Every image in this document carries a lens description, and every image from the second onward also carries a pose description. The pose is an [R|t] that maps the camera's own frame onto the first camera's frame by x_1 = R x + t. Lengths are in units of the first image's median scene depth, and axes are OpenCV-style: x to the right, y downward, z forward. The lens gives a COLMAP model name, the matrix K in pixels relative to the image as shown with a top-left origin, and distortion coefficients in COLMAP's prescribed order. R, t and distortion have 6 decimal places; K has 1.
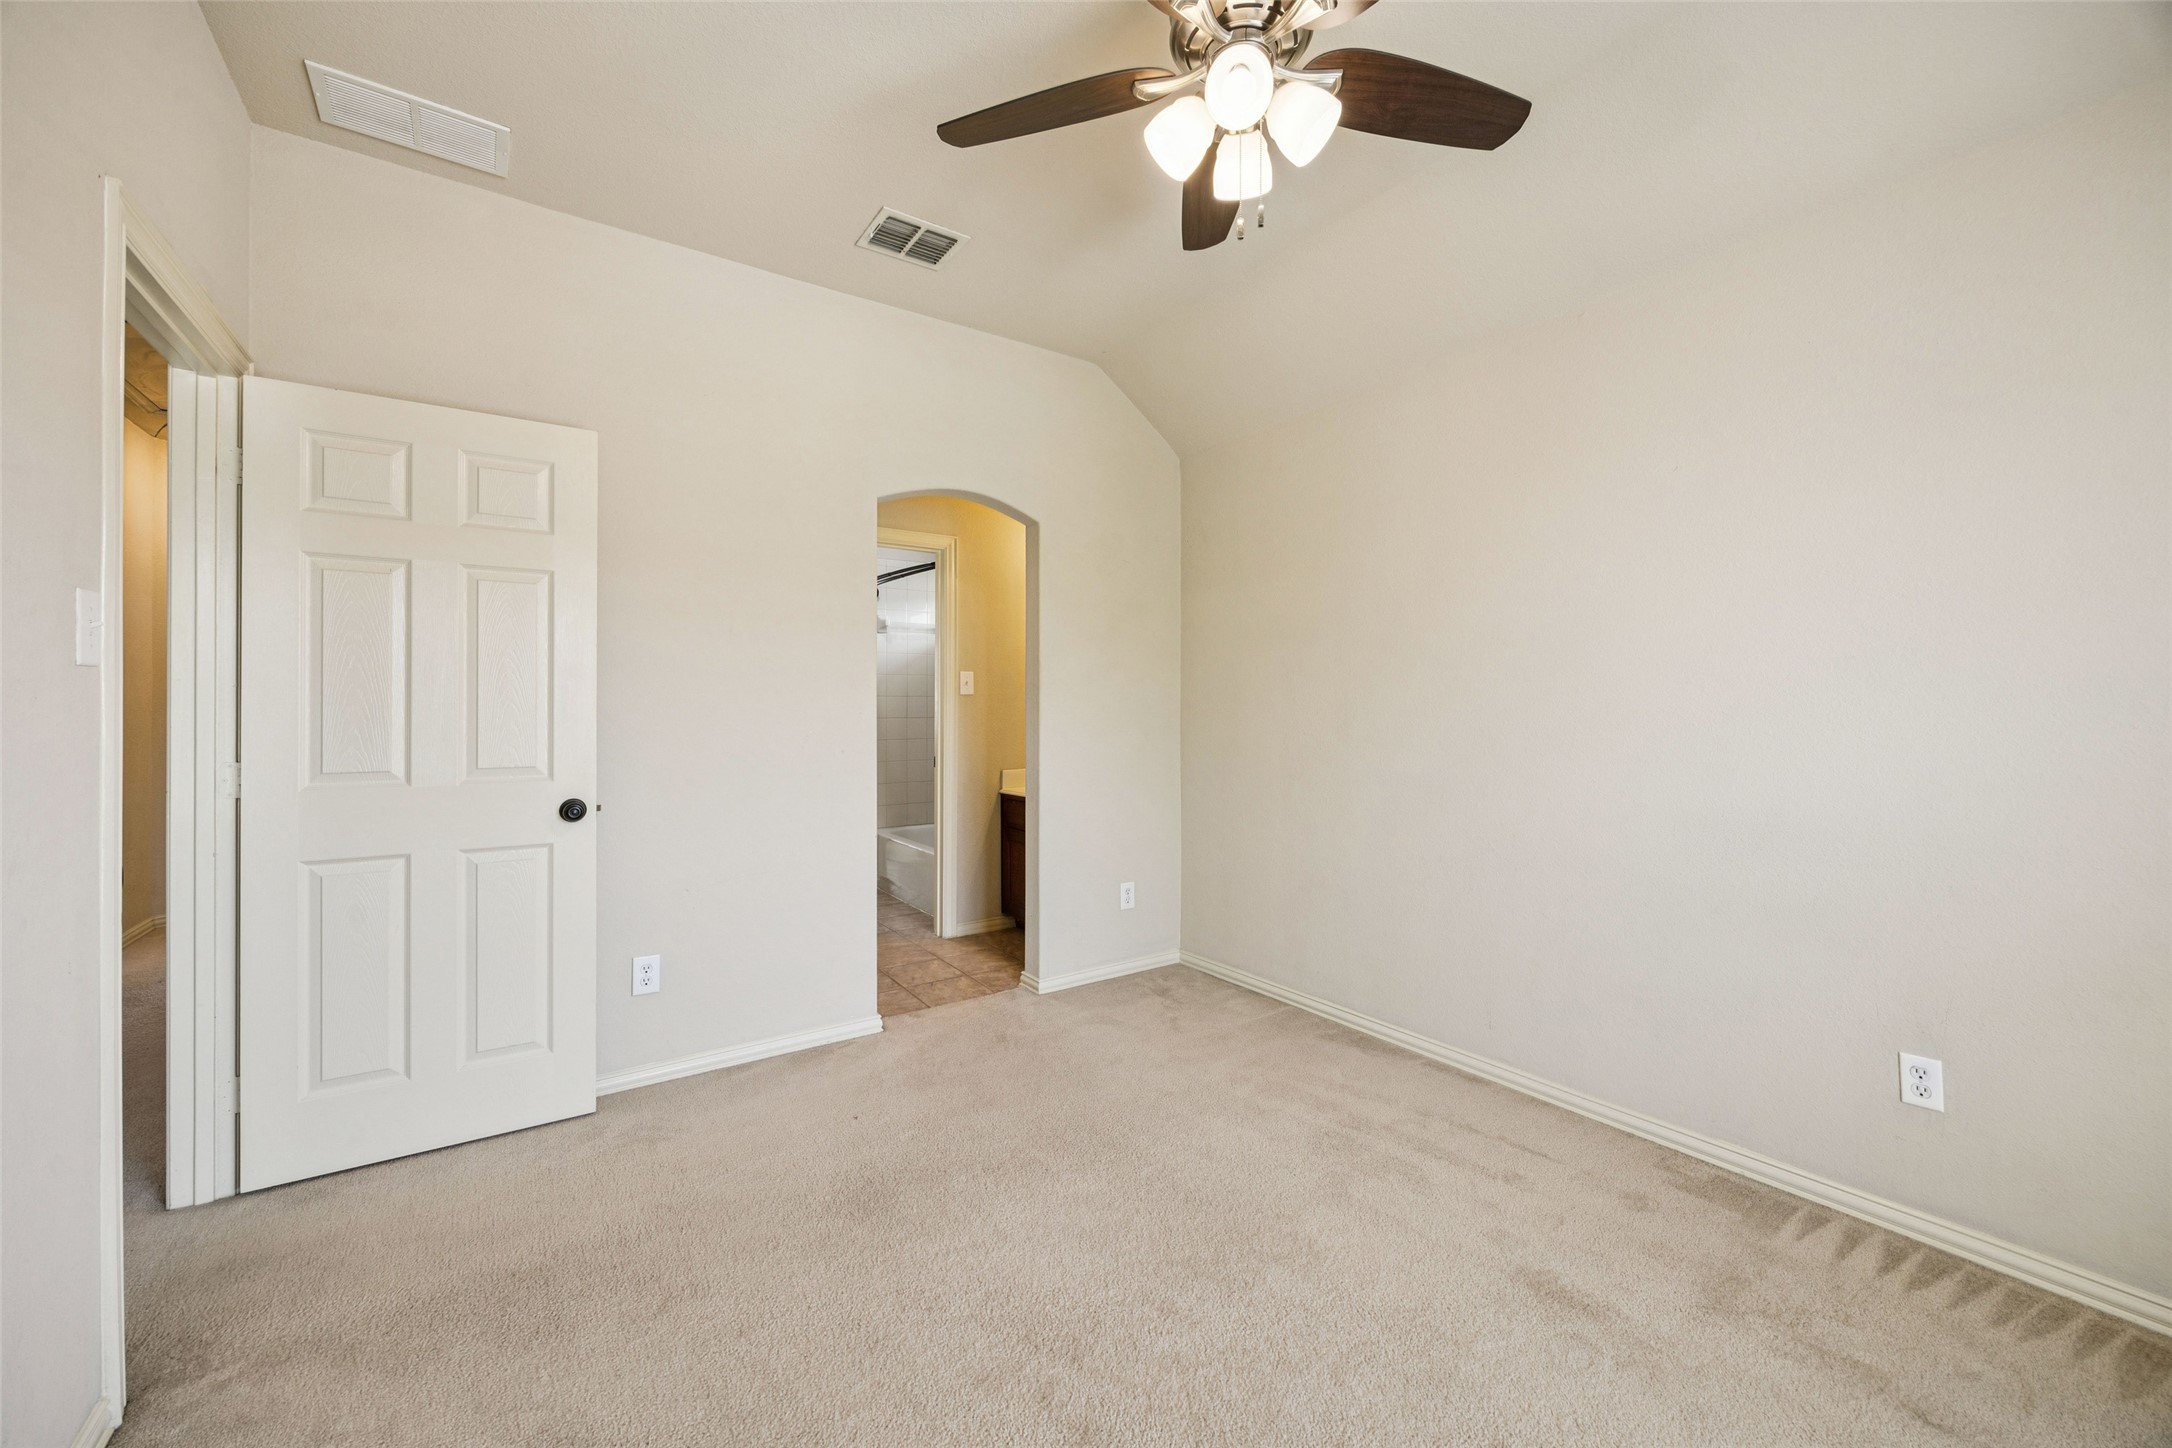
lens RADIAL K [[838.8, 0, 1090.8], [0, 838.8, 711.2], [0, 0, 1]] dist [0.003445, -0.000355]
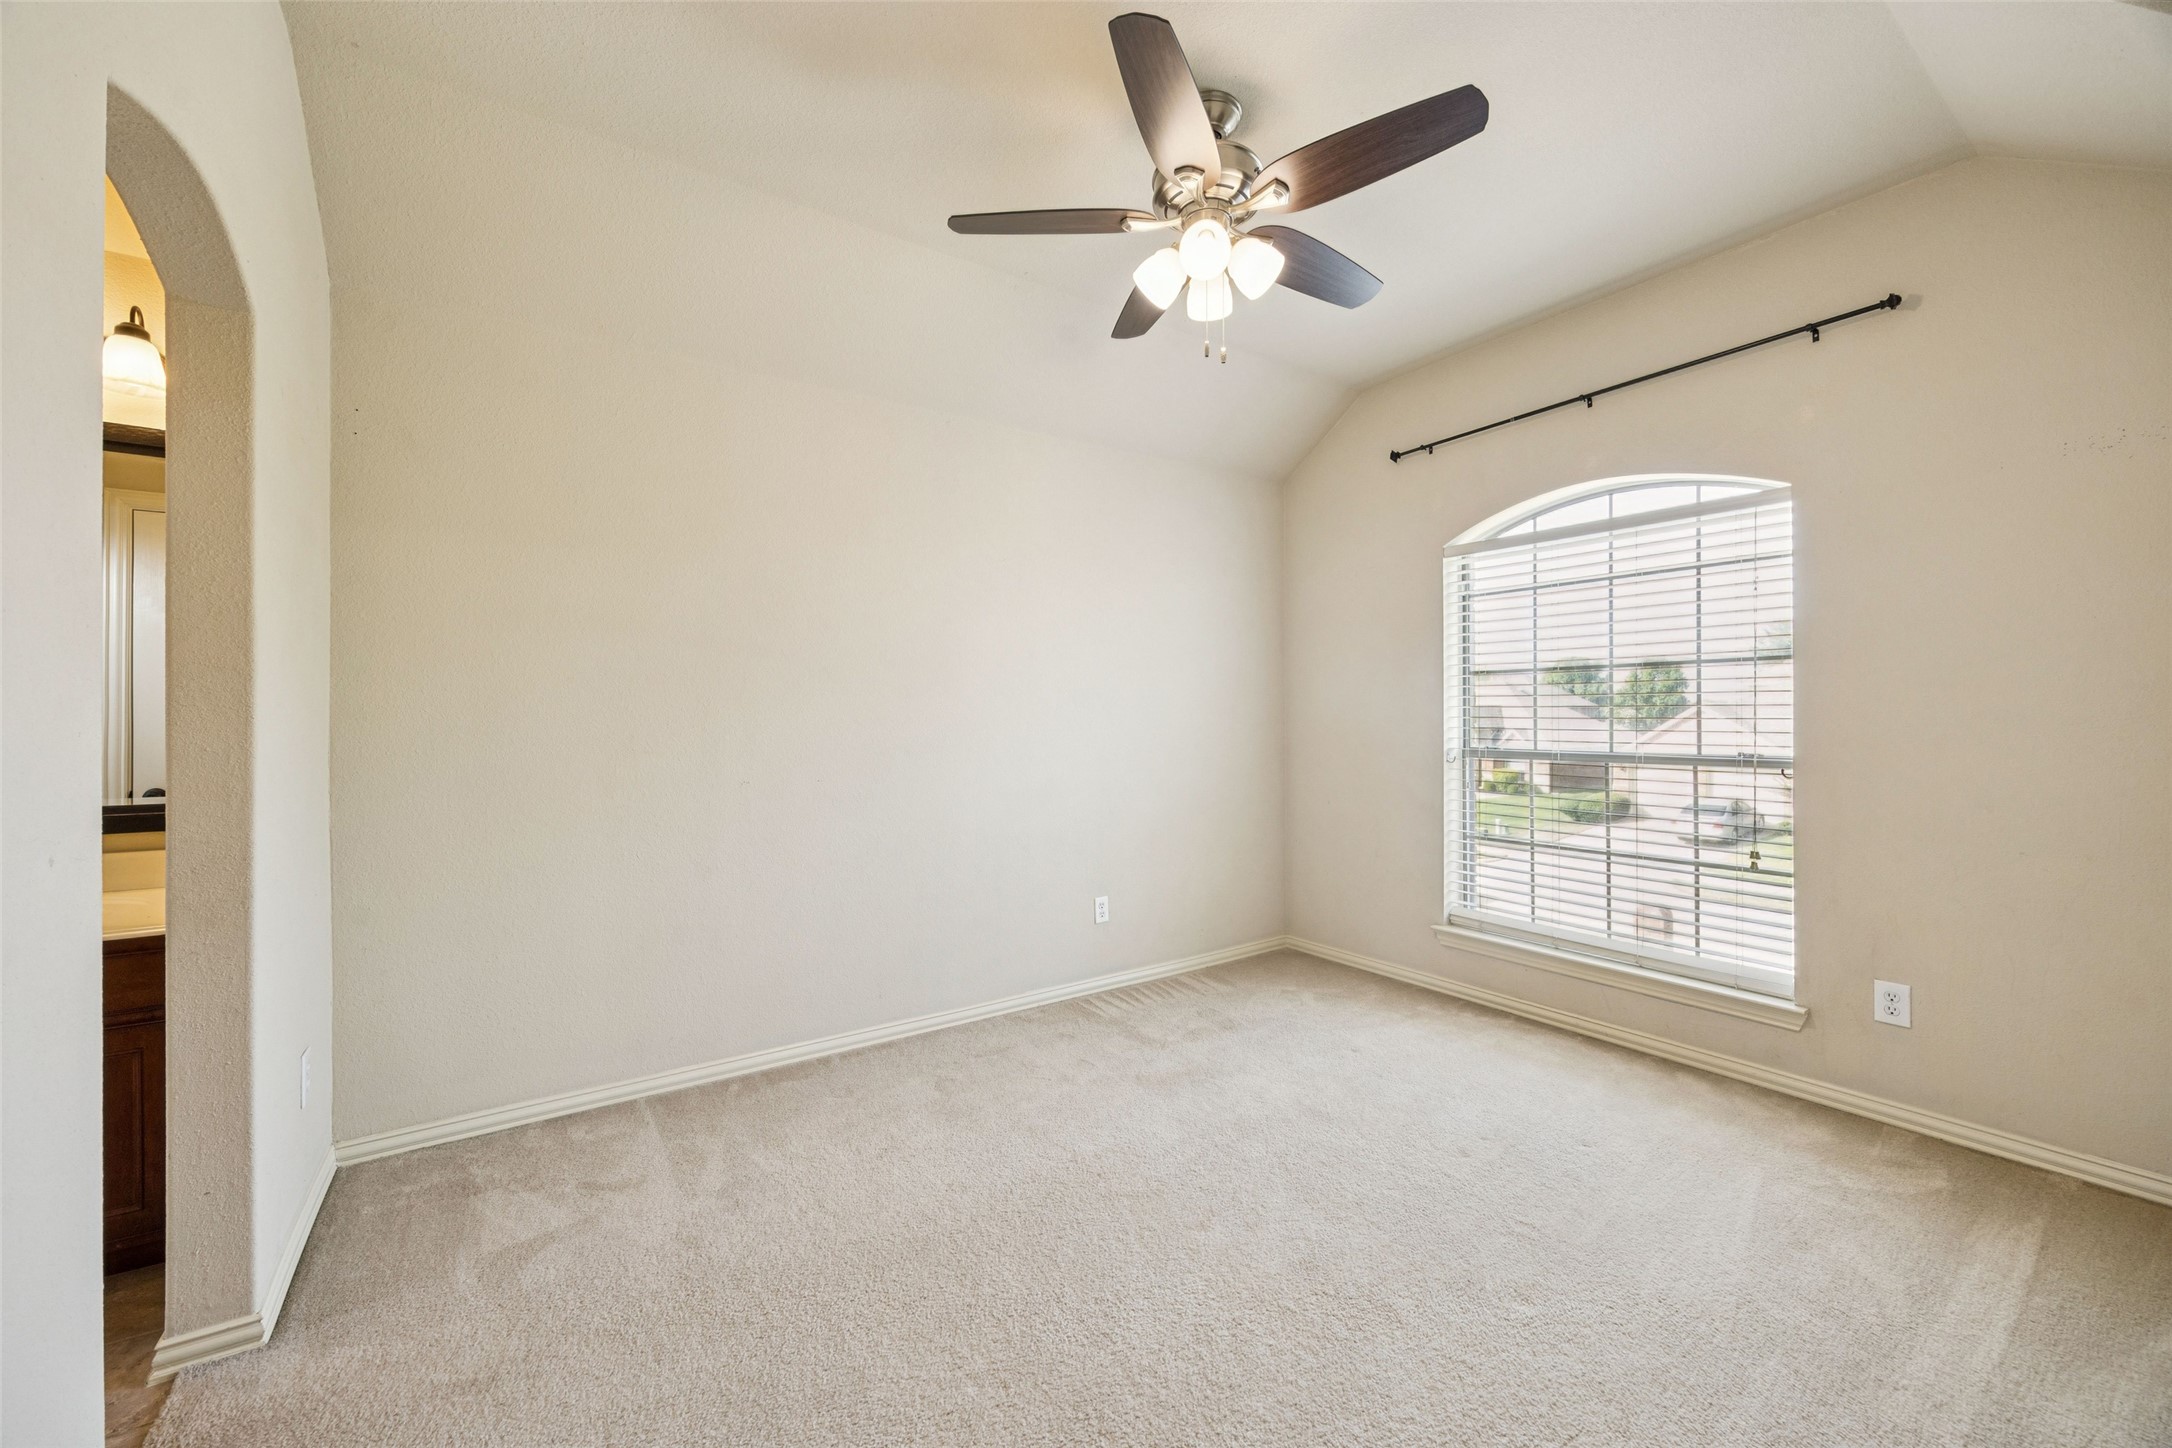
lens RADIAL K [[838.8, 0, 1091.6], [0, 838.8, 723.6], [0, 0, 1]] dist [0.003445, -0.000355]
pose [[-0.008282, 0.004644, 0.999955, -0.658974], [0.007122, 0.999964, -0.004585, 0.008989], [-0.999940, 0.007084, -0.008315, 0.698452]]
